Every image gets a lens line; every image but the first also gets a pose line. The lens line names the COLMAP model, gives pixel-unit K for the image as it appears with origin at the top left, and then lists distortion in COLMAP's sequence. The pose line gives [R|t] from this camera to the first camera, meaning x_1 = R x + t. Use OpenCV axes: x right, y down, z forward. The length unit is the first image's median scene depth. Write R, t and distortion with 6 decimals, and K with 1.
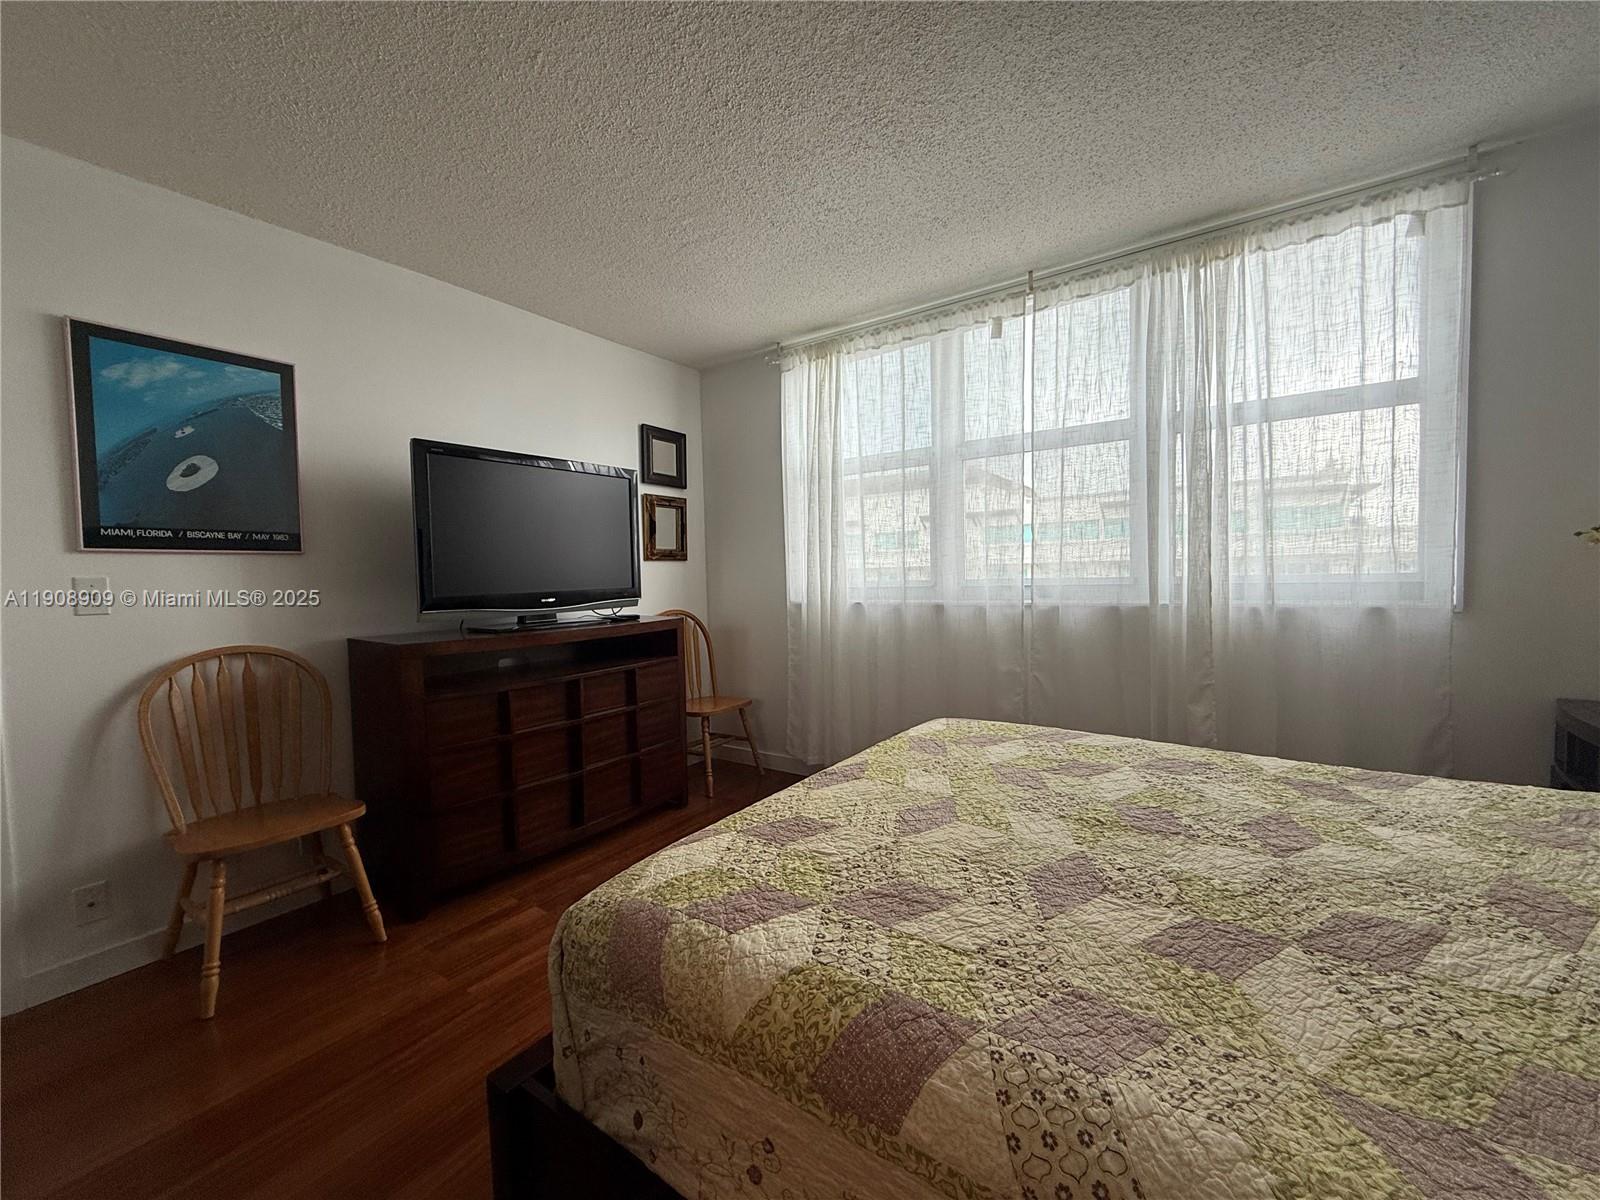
lens RADIAL K [[638.7, 0, 795.2], [0, 638.7, 606.0], [0, 0, 1]] dist [-0.000656, -0.000241]
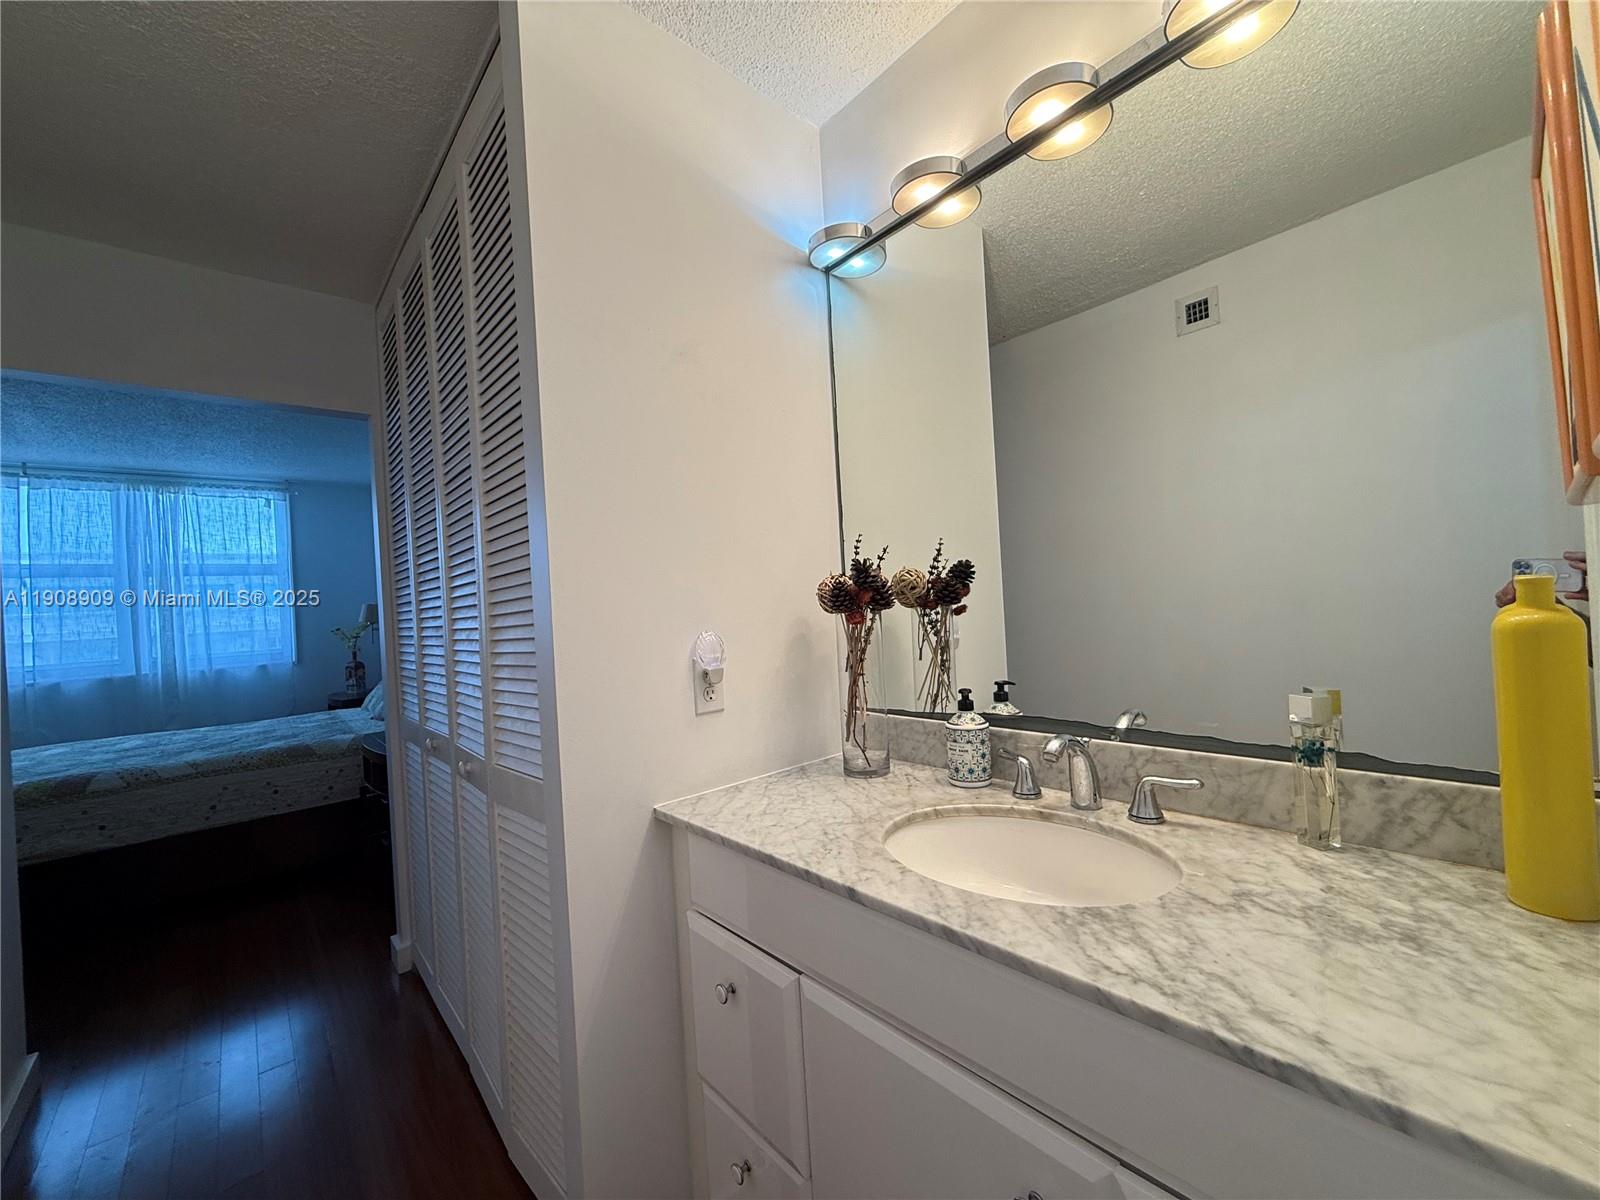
lens RADIAL K [[638.7, 0, 795.0], [0, 638.7, 600.5], [0, 0, 1]] dist [-0.000656, -0.000241]
pose [[0.240917, 0.014429, 0.970438, -0.744439], [0.096943, 0.994531, -0.038854, 0.040546], [-0.965692, 0.103438, 0.238201, -1.240847]]
